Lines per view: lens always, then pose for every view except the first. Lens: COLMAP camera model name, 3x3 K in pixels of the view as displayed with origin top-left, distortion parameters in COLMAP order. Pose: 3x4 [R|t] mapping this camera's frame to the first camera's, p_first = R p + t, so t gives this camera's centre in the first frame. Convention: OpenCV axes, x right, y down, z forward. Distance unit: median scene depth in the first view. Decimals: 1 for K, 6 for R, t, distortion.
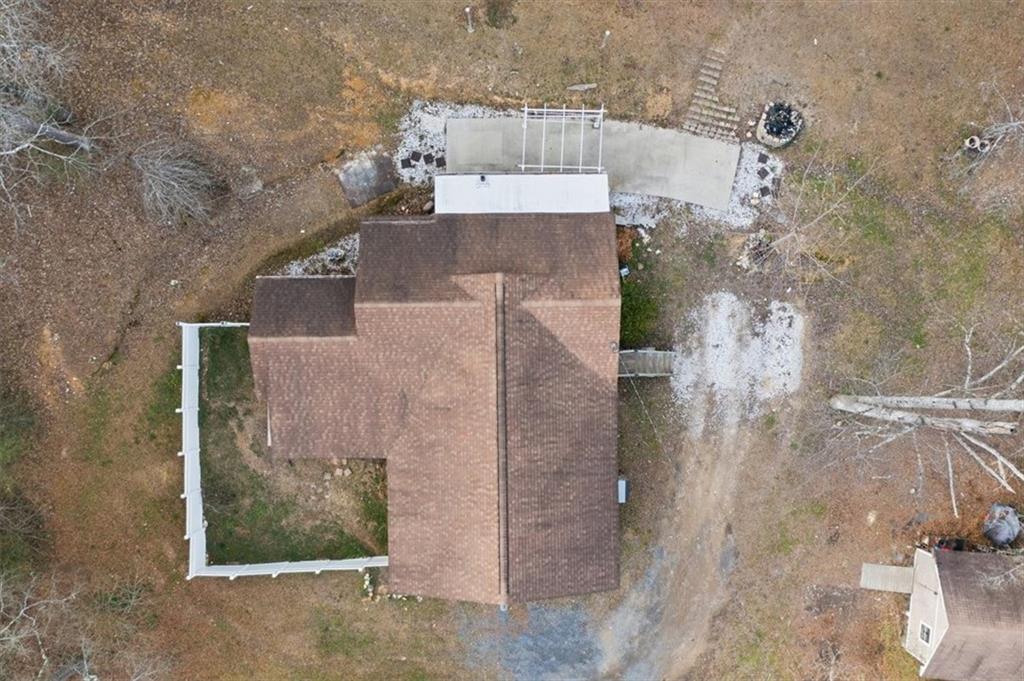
lens RADIAL K [[830.2, 0, 523.0], [0, 830.2, 344.6], [0, 0, 1]] dist [-0.006463, -0.001816]
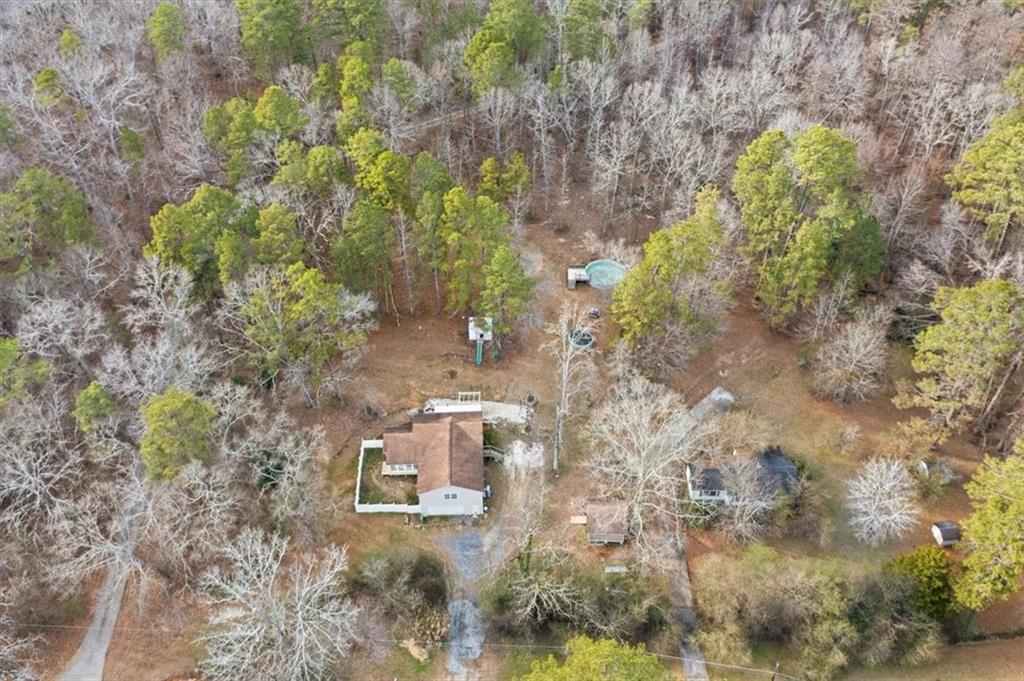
lens RADIAL K [[830.2, 0, 523.0], [0, 830.2, 344.6], [0, 0, 1]] dist [-0.006463, -0.001816]
pose [[0.999318, -0.032363, 0.017764, 0.221006], [0.035198, 0.690077, -0.722880, 2.197741], [0.011136, 0.723012, 0.690745, -1.685798]]
